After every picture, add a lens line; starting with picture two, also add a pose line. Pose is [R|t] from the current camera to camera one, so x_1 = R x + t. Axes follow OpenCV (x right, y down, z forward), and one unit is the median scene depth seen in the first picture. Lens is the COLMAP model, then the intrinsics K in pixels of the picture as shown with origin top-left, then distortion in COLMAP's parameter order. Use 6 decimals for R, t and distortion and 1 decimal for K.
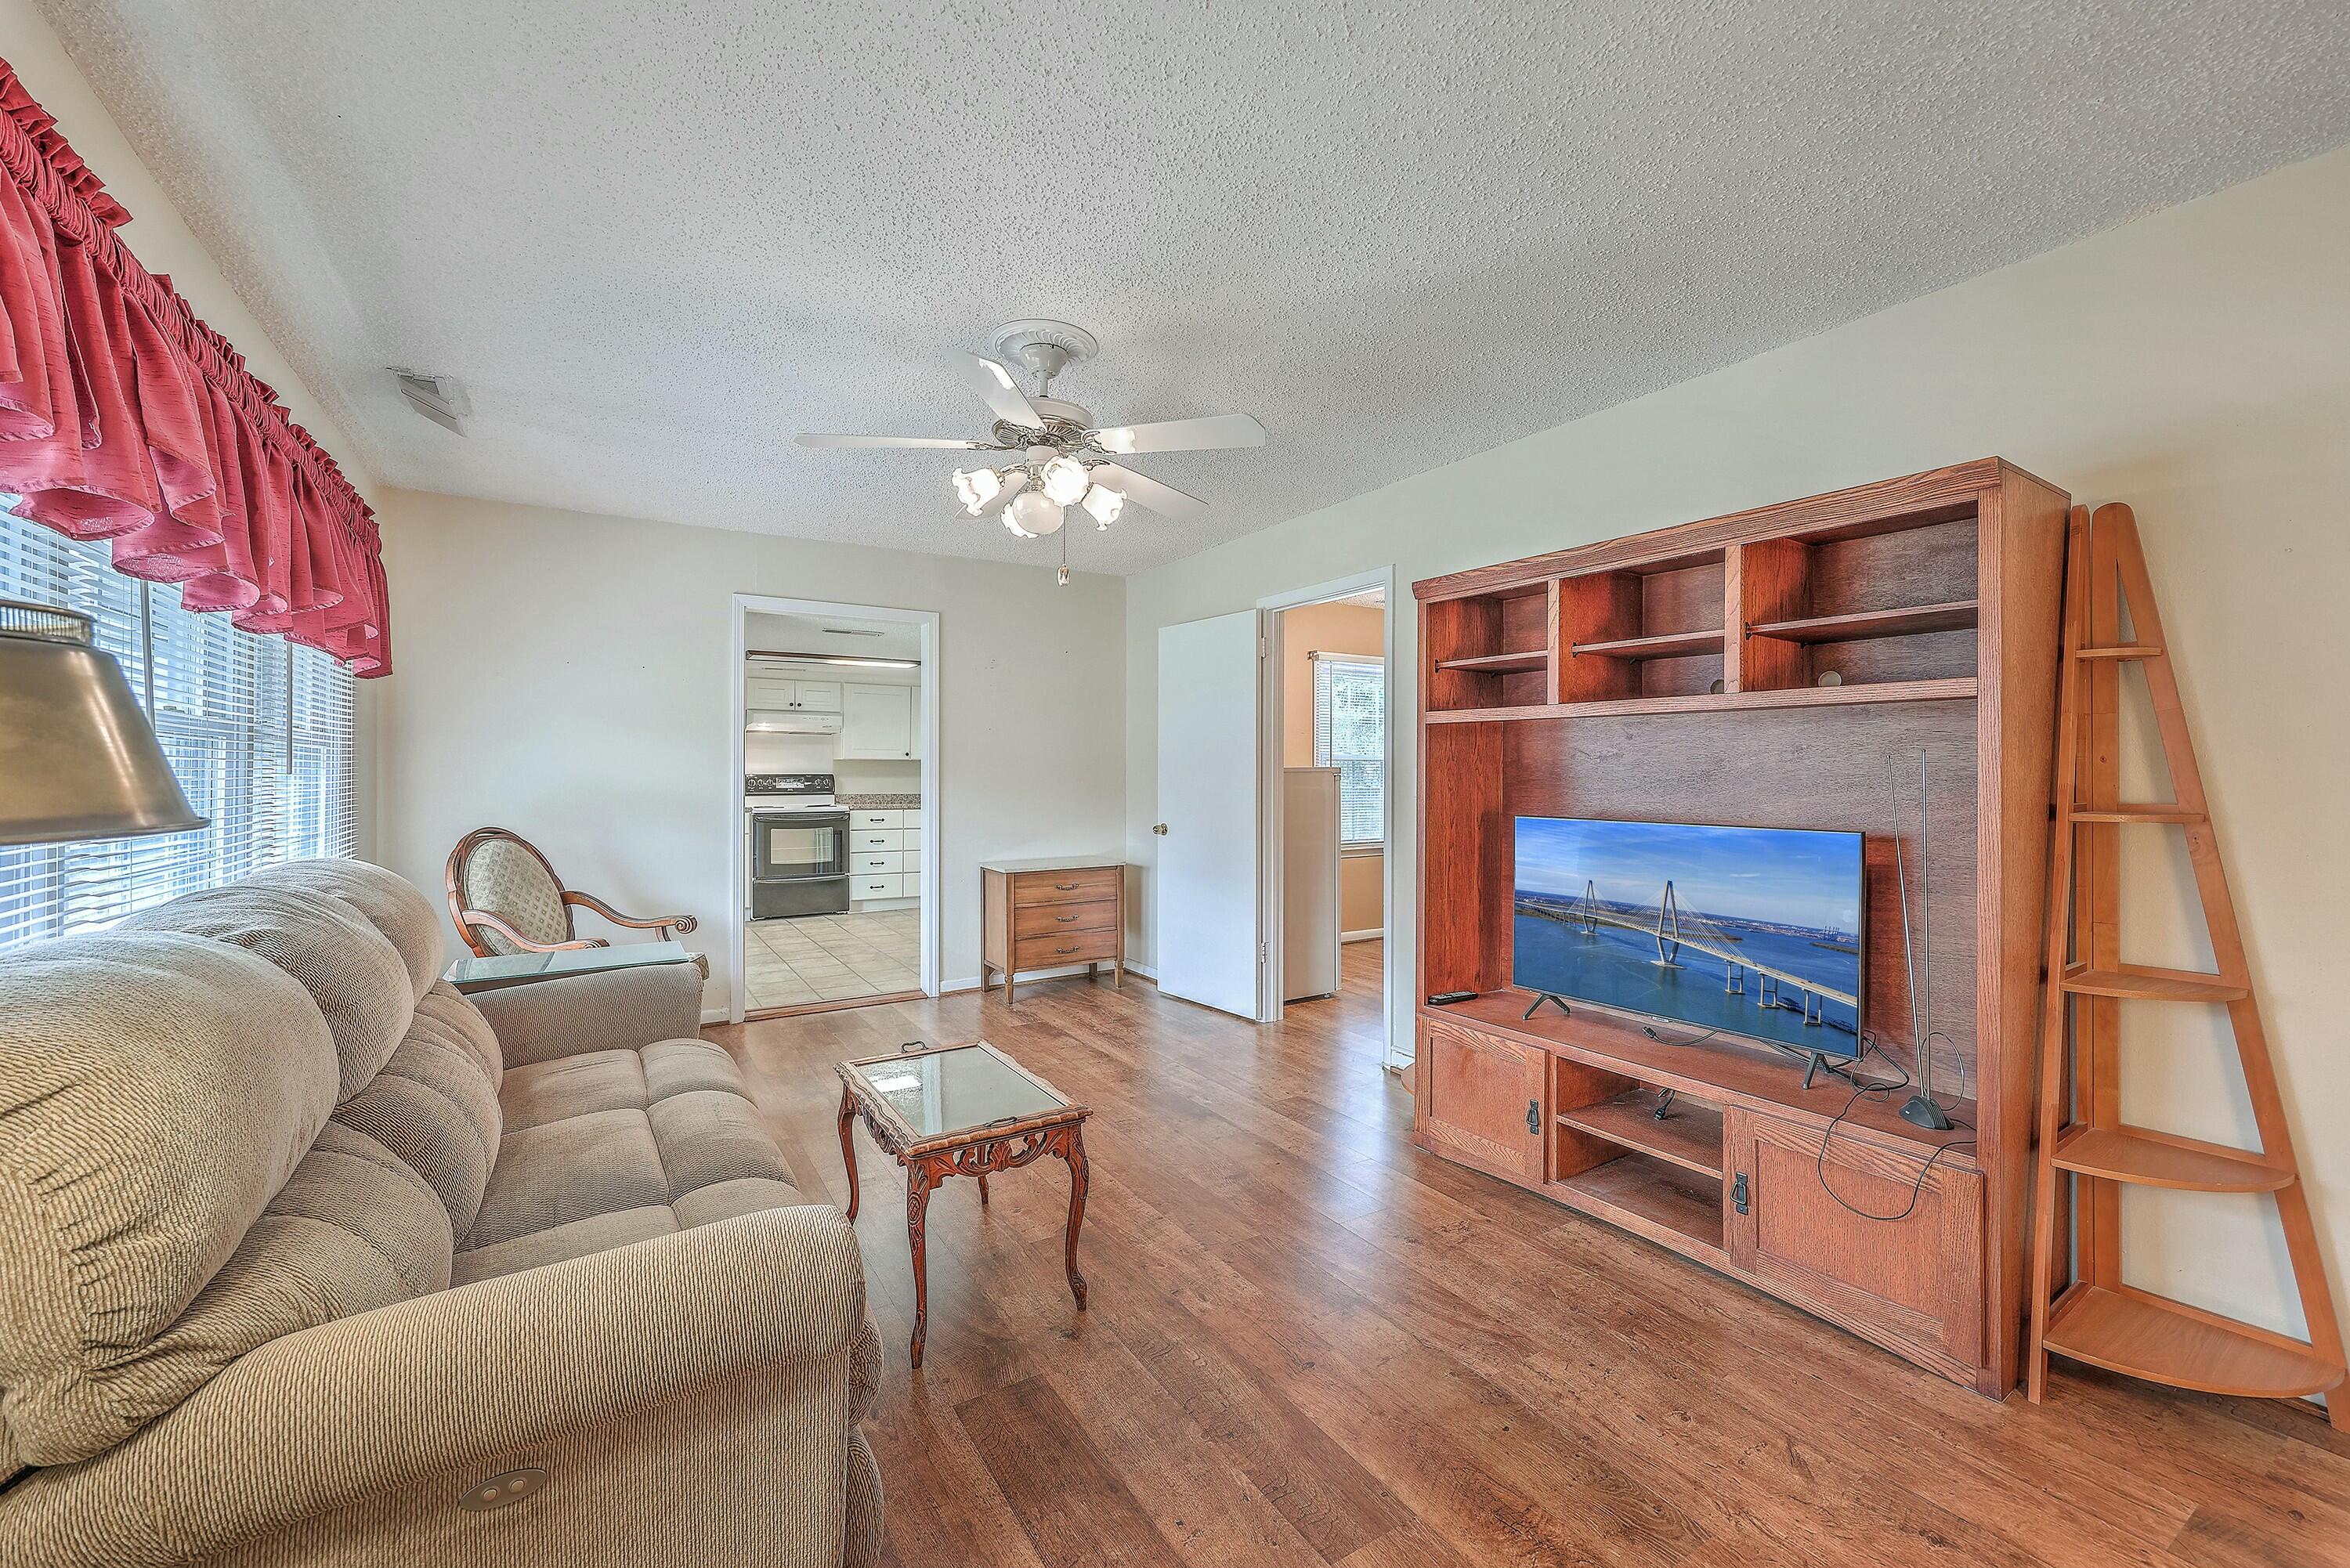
lens RADIAL K [[957.3, 0, 1168.9], [0, 957.3, 779.3], [0, 0, 1]] dist [0.007823, 0.000270]
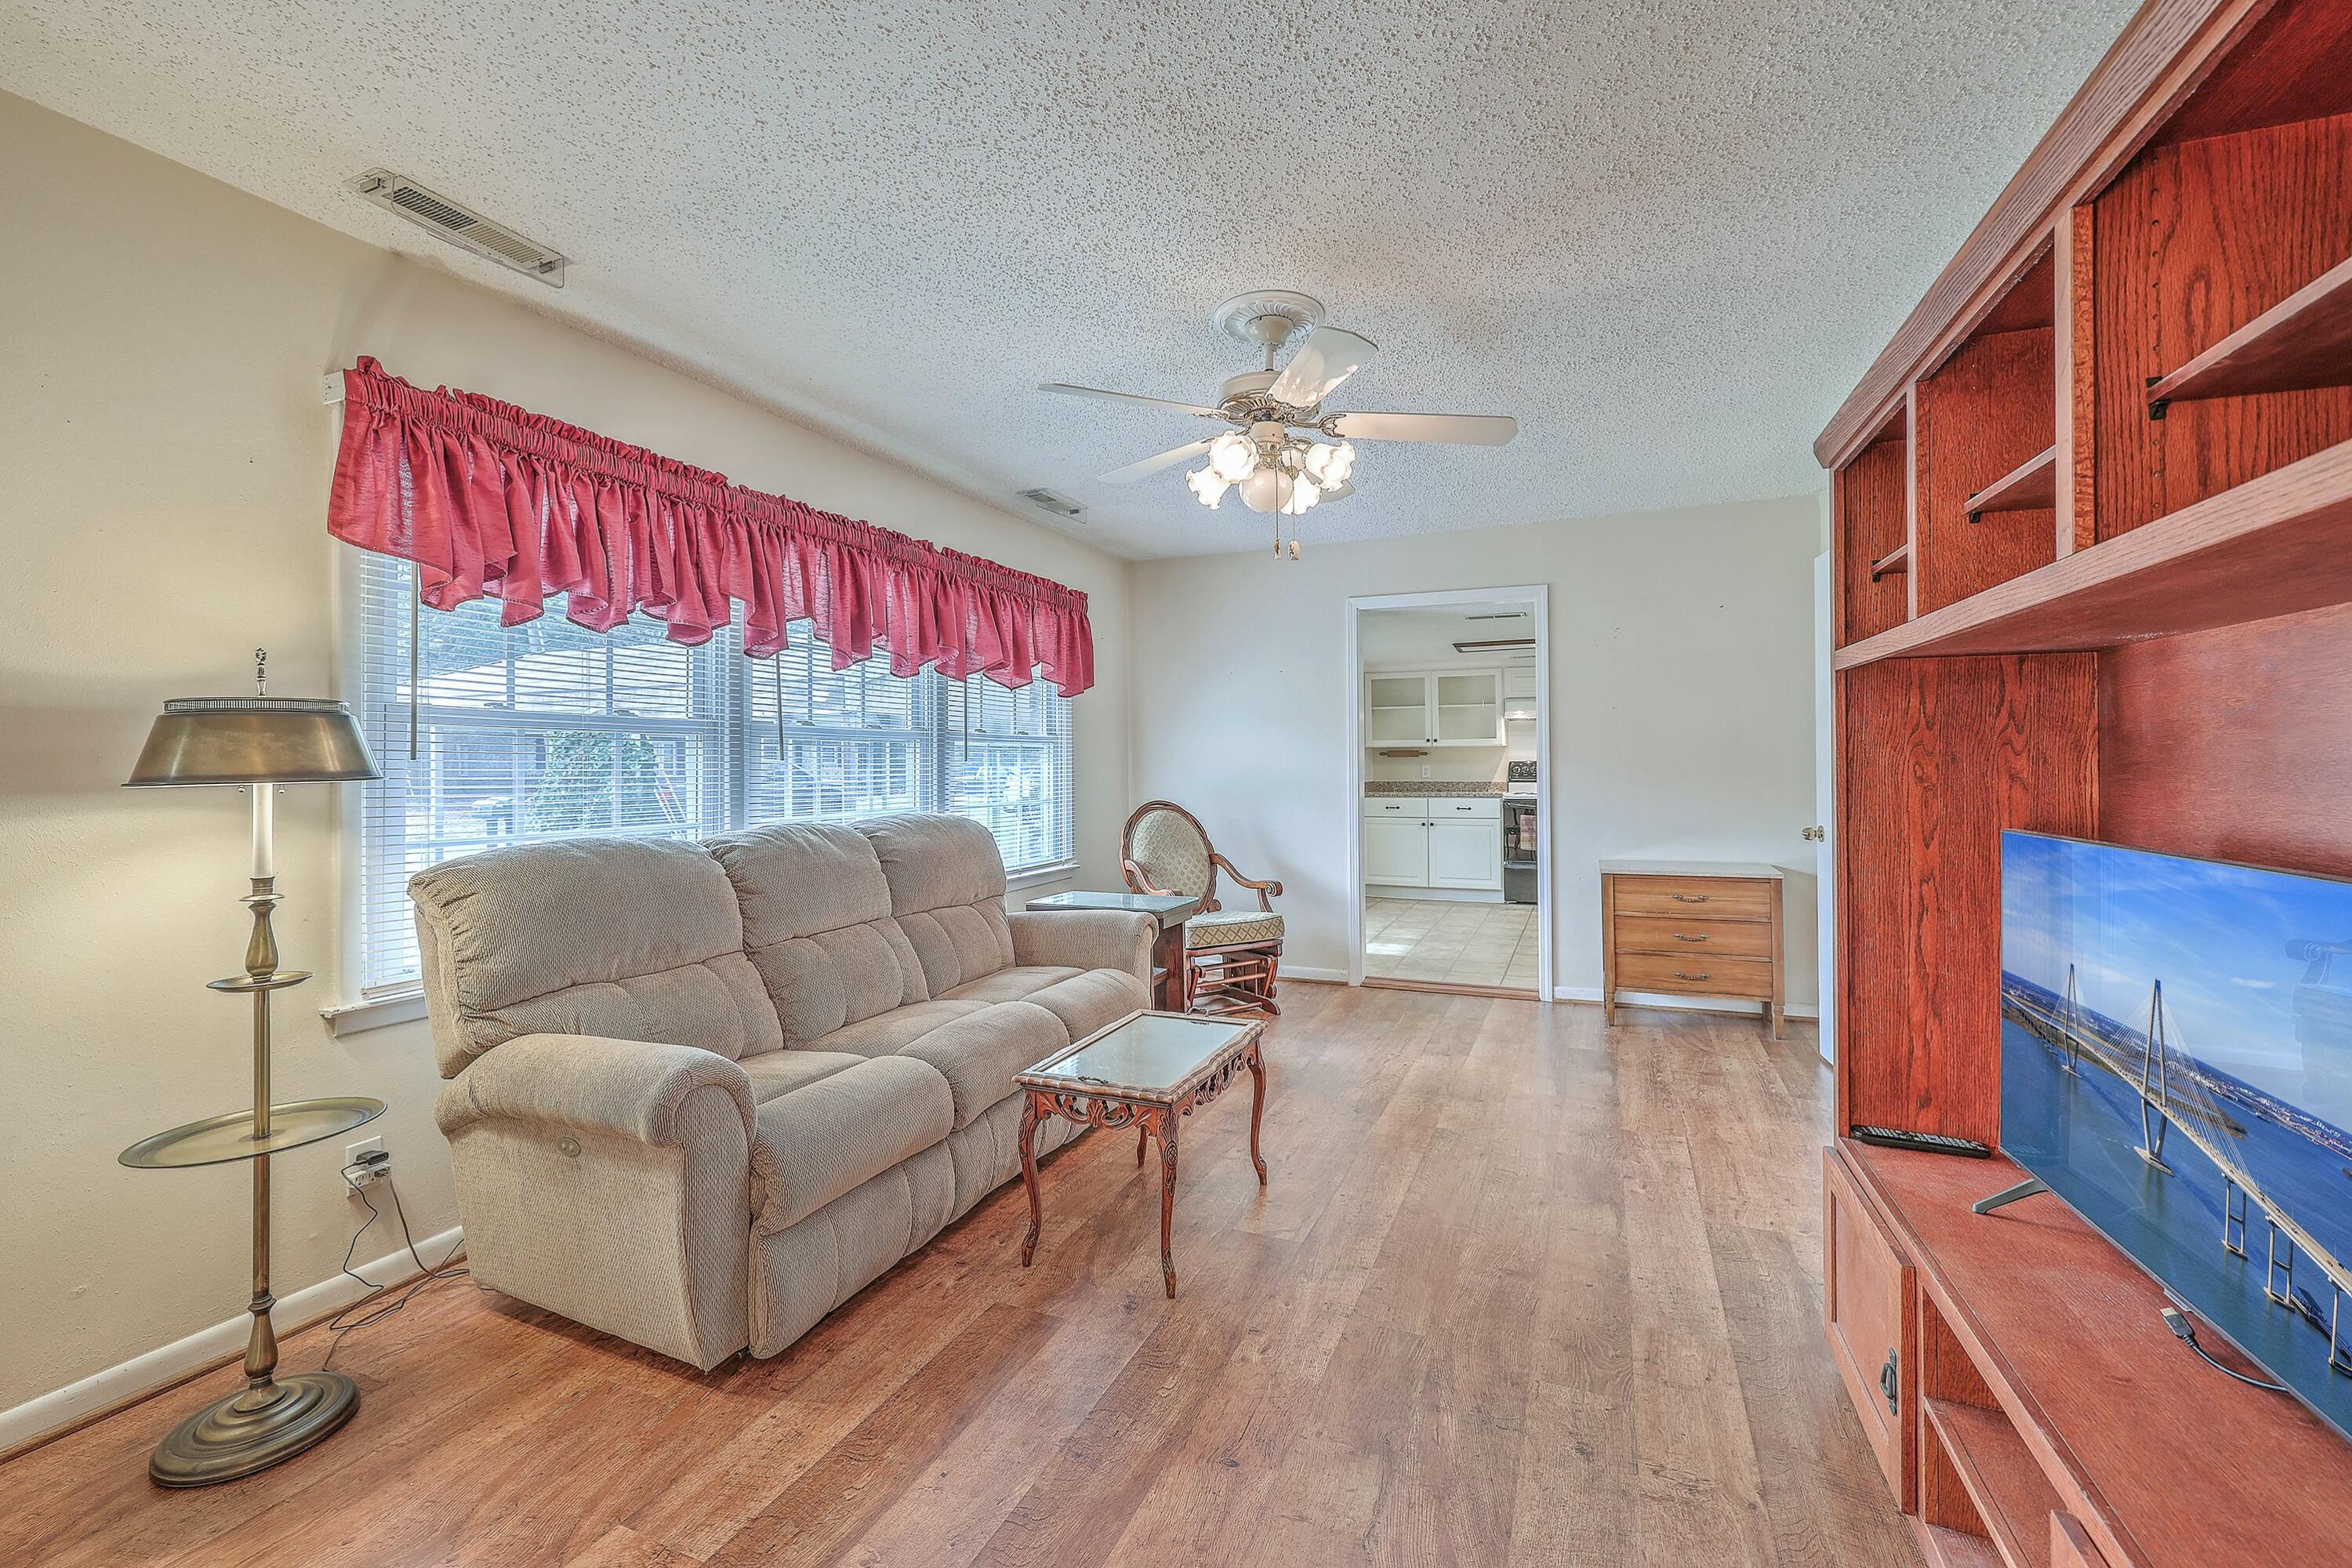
lens RADIAL K [[958.1, 0, 1175.3], [0, 958.1, 766.4], [0, 0, 1]] dist [0.007823, 0.000270]
pose [[0.575074, -0.003250, -0.818095, 0.203815], [0.002712, 0.999994, -0.002066, 0.002294], [0.818097, -0.001031, 0.575080, 0.122790]]
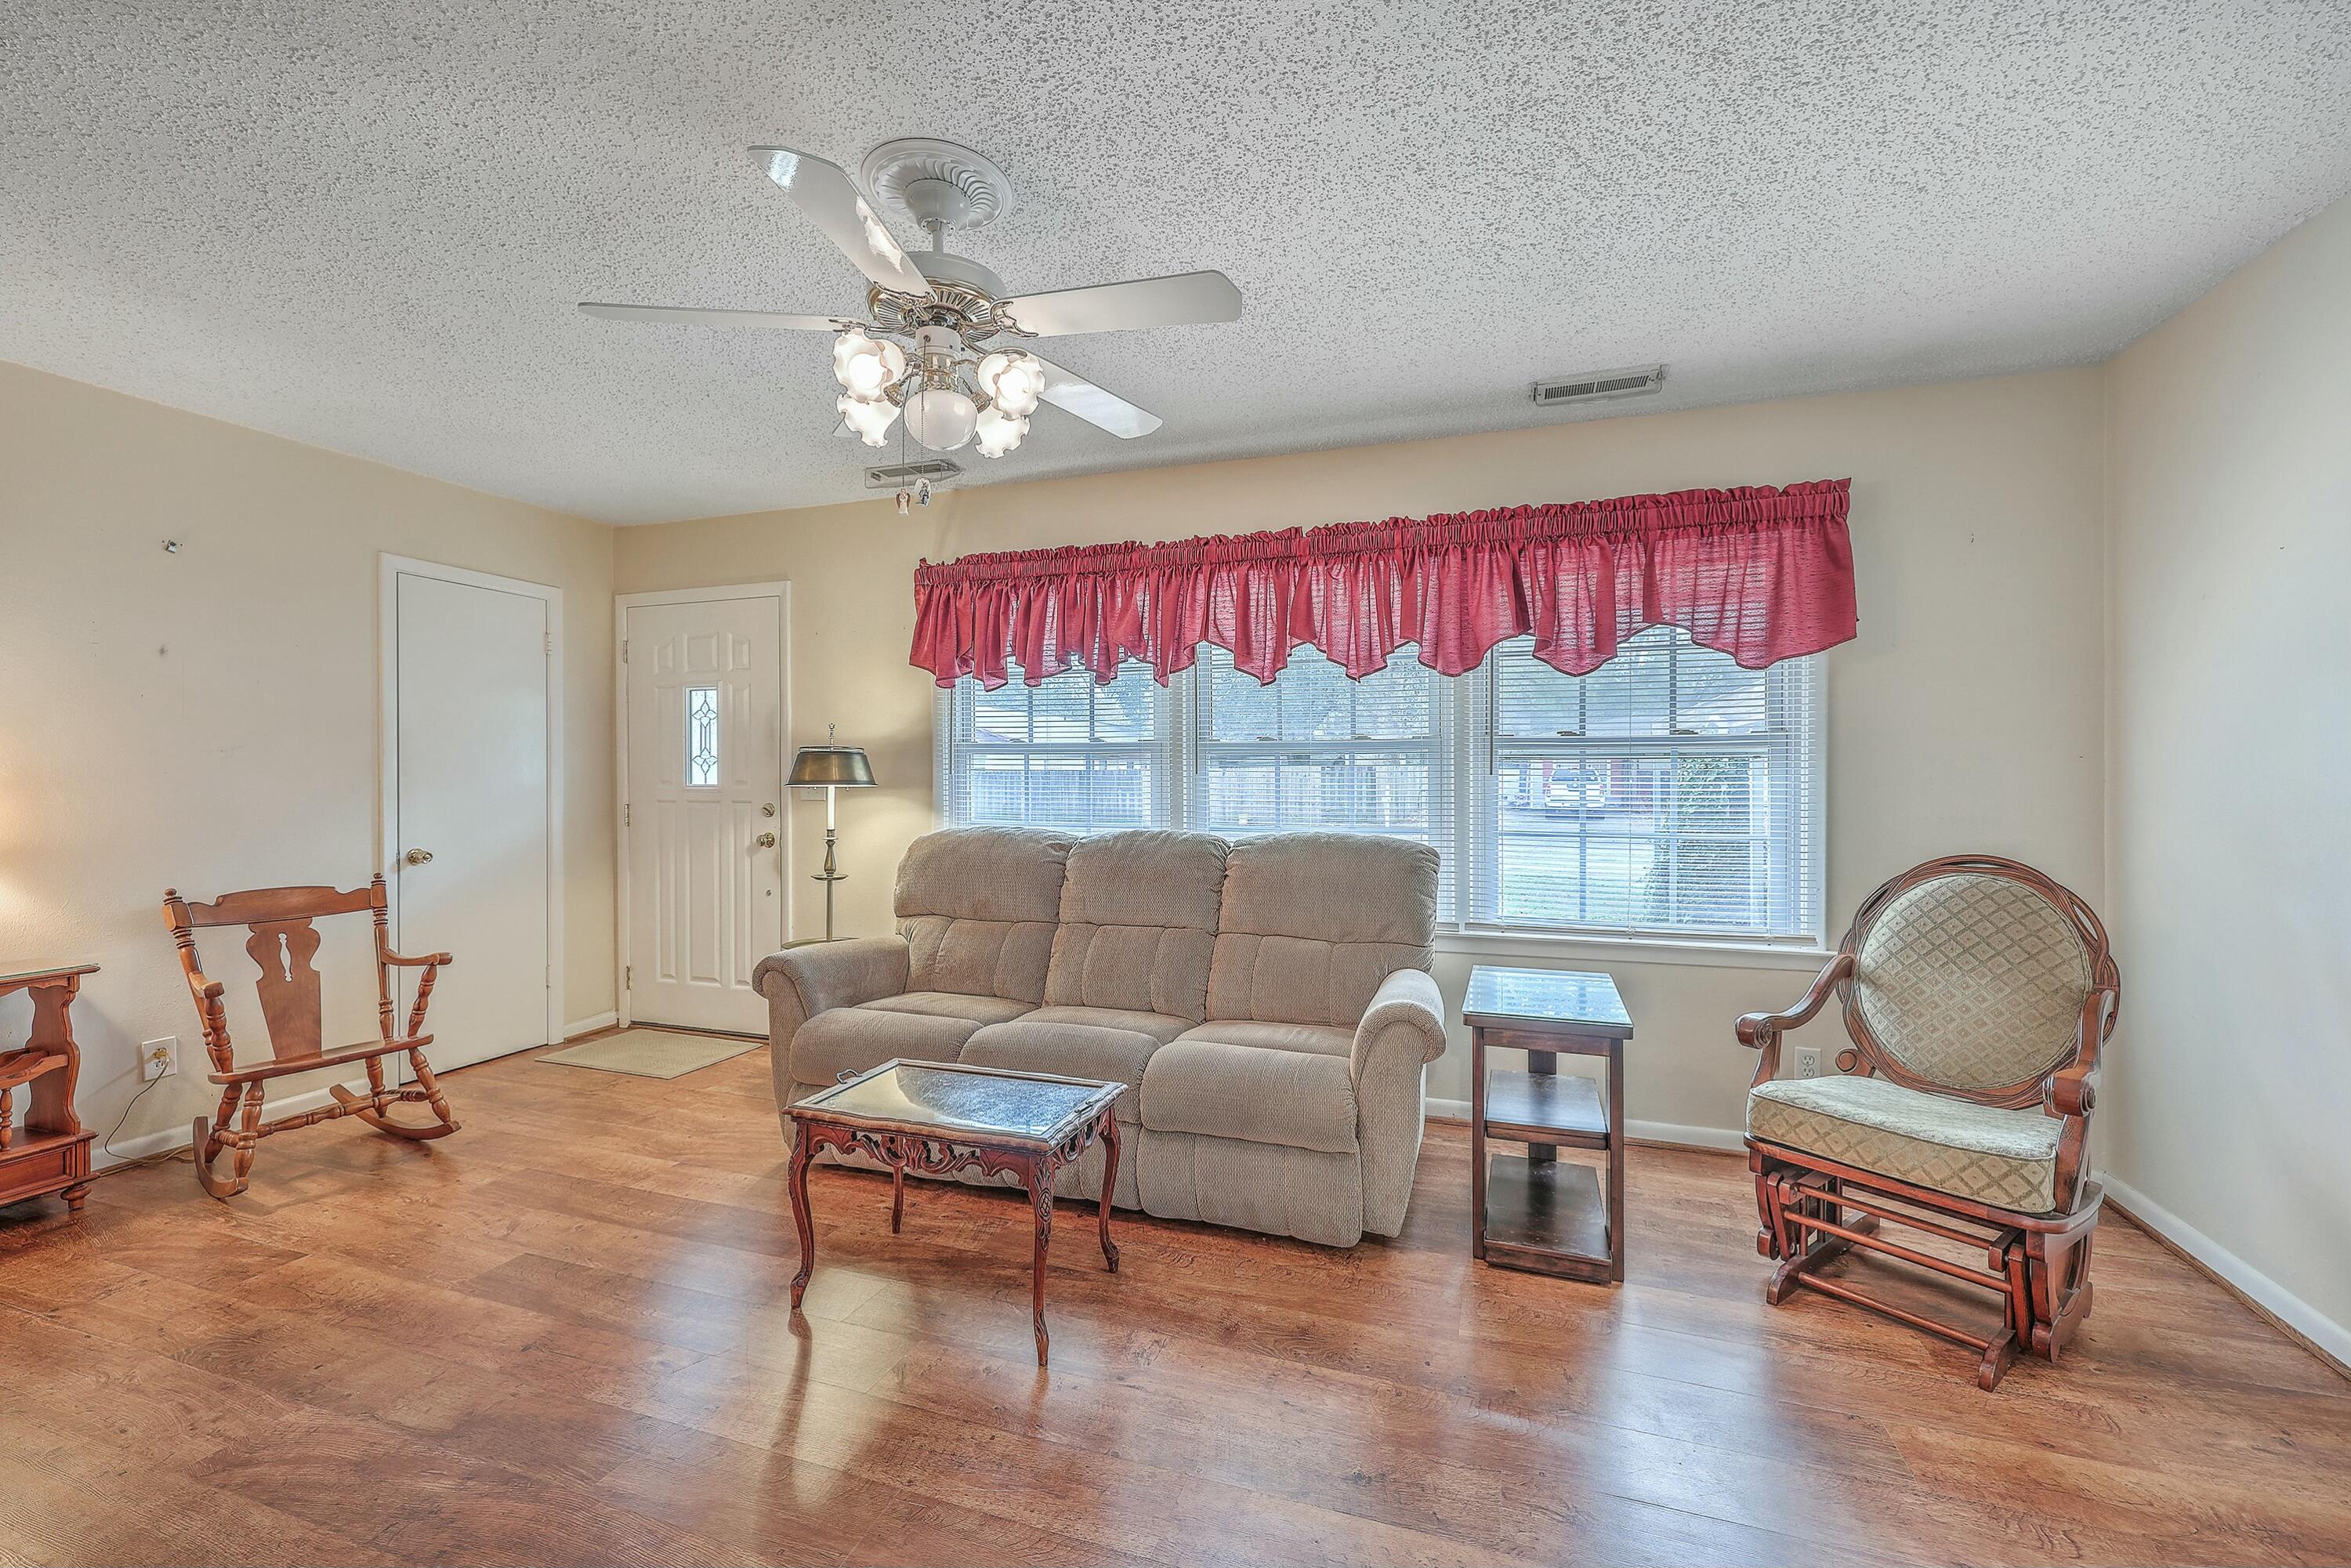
lens RADIAL K [[957.7, 0, 1182.9], [0, 957.7, 785.0], [0, 0, 1]] dist [0.007823, 0.000270]
pose [[-0.773157, -0.013775, -0.634065, 0.065874], [-0.012003, 0.999903, -0.007086, 0.006427], [0.634101, 0.002132, -0.773247, 0.564860]]
